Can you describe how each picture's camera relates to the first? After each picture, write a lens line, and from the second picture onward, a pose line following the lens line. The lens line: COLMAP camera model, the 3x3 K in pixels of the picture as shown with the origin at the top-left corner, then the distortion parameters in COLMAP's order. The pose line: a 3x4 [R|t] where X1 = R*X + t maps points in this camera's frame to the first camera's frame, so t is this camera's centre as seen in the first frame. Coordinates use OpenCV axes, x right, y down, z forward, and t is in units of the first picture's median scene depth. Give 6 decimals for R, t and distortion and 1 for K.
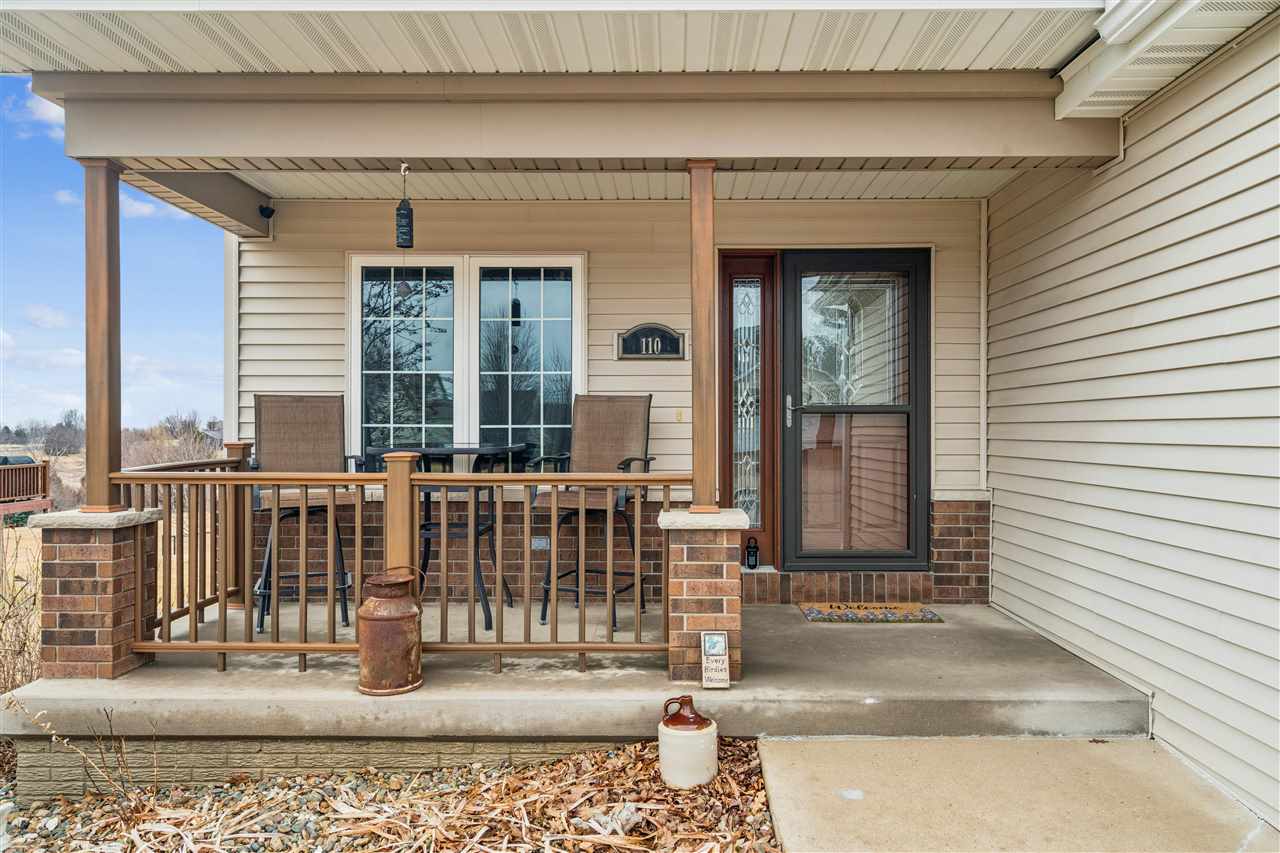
lens RADIAL K [[853.9, 0, 641.7], [0, 853.9, 429.4], [0, 0, 1]] dist [0.001509, 0.000848]
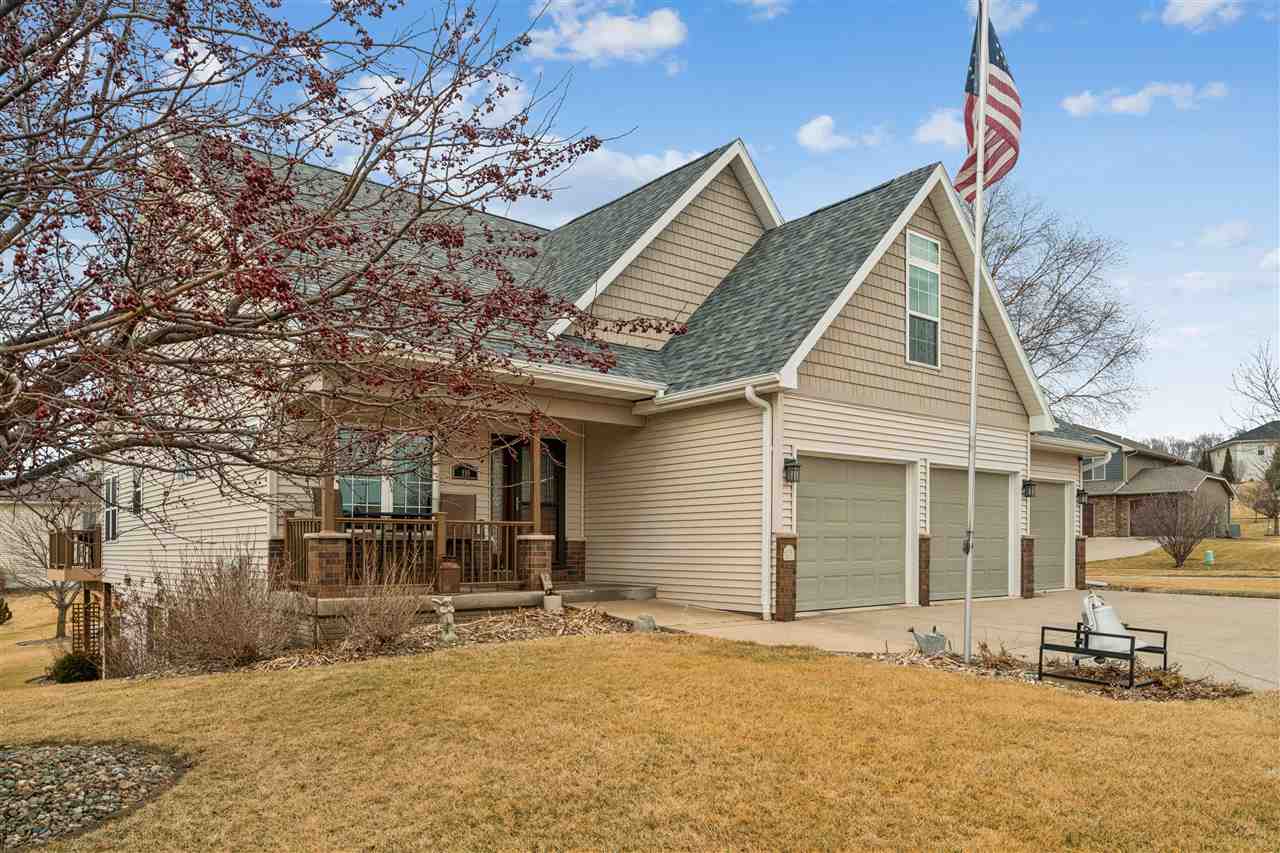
lens RADIAL K [[853.9, 0, 640.1], [0, 853.9, 426.3], [0, 0, 1]] dist [0.001509, 0.000848]
pose [[0.760109, 0.094161, 0.642937, -1.619925], [-0.007676, 0.990677, -0.136014, 0.124542], [-0.649751, 0.098450, 0.753745, -1.522757]]
